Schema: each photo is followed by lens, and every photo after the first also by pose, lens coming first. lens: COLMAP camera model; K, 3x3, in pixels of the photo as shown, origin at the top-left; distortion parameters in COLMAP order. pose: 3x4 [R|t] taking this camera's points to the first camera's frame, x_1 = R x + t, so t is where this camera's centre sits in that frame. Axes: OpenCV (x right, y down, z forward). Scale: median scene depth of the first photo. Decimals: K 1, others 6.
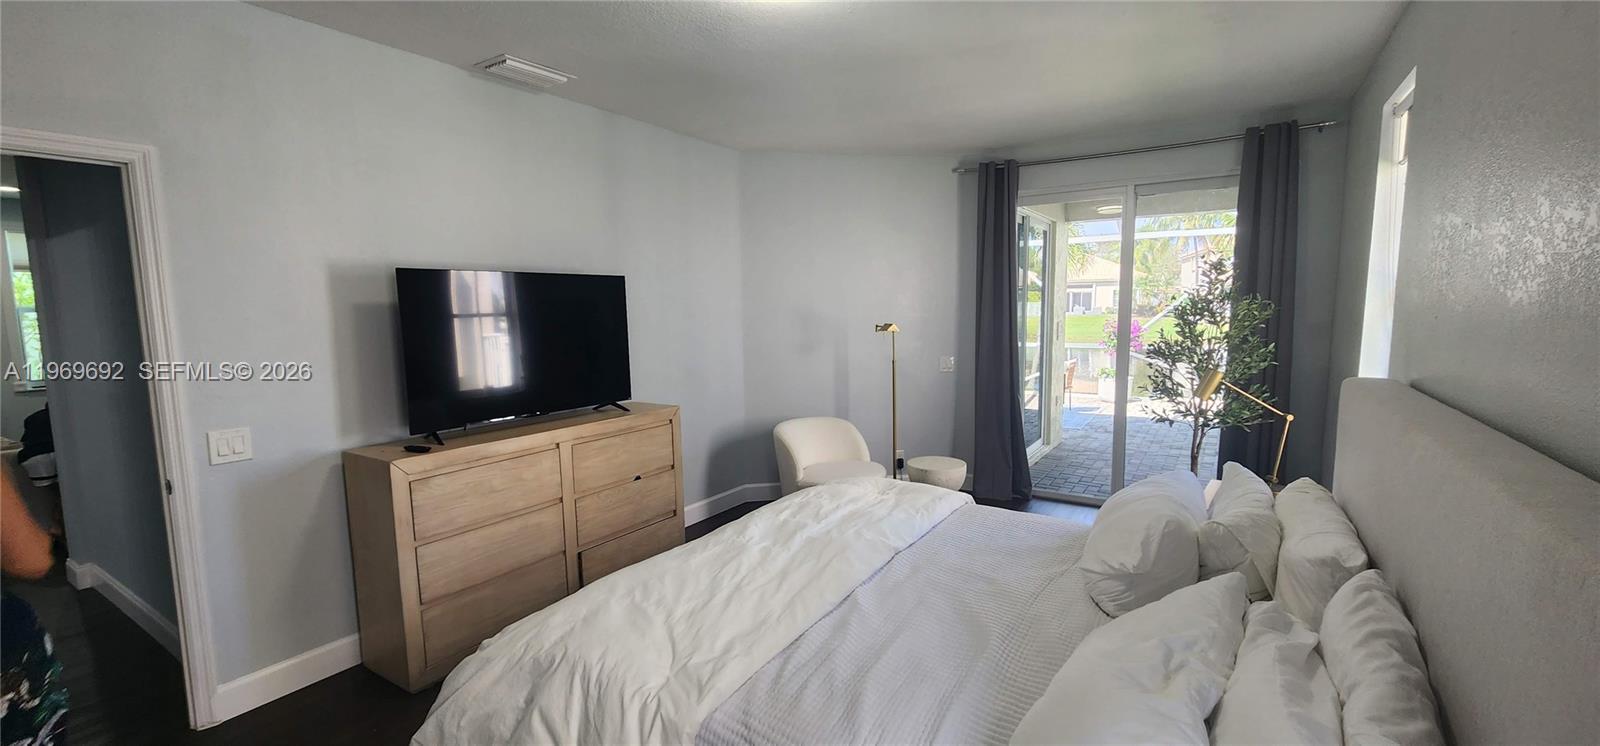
lens RADIAL K [[662.8, 0, 805.0], [0, 662.8, 374.8], [0, 0, 1]] dist [0.003080, -0.002815]
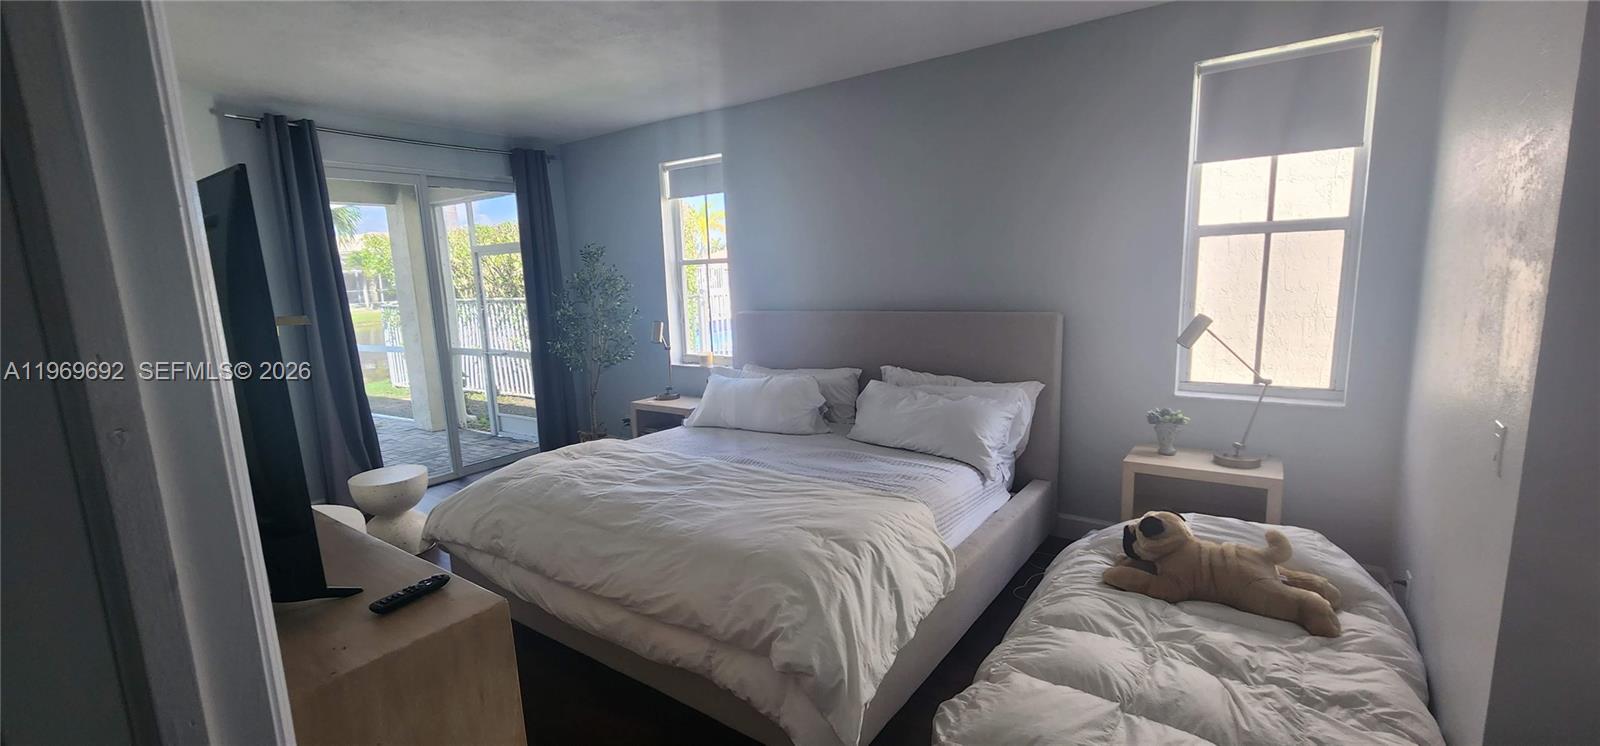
lens RADIAL K [[662.8, 0, 808.7], [0, 662.8, 381.2], [0, 0, 1]] dist [0.003080, -0.002815]
pose [[0.053038, -0.151006, 0.987109, -0.537782], [0.132555, 0.980817, 0.142922, -0.033748], [-0.989756, 0.123266, 0.072037, 0.346115]]
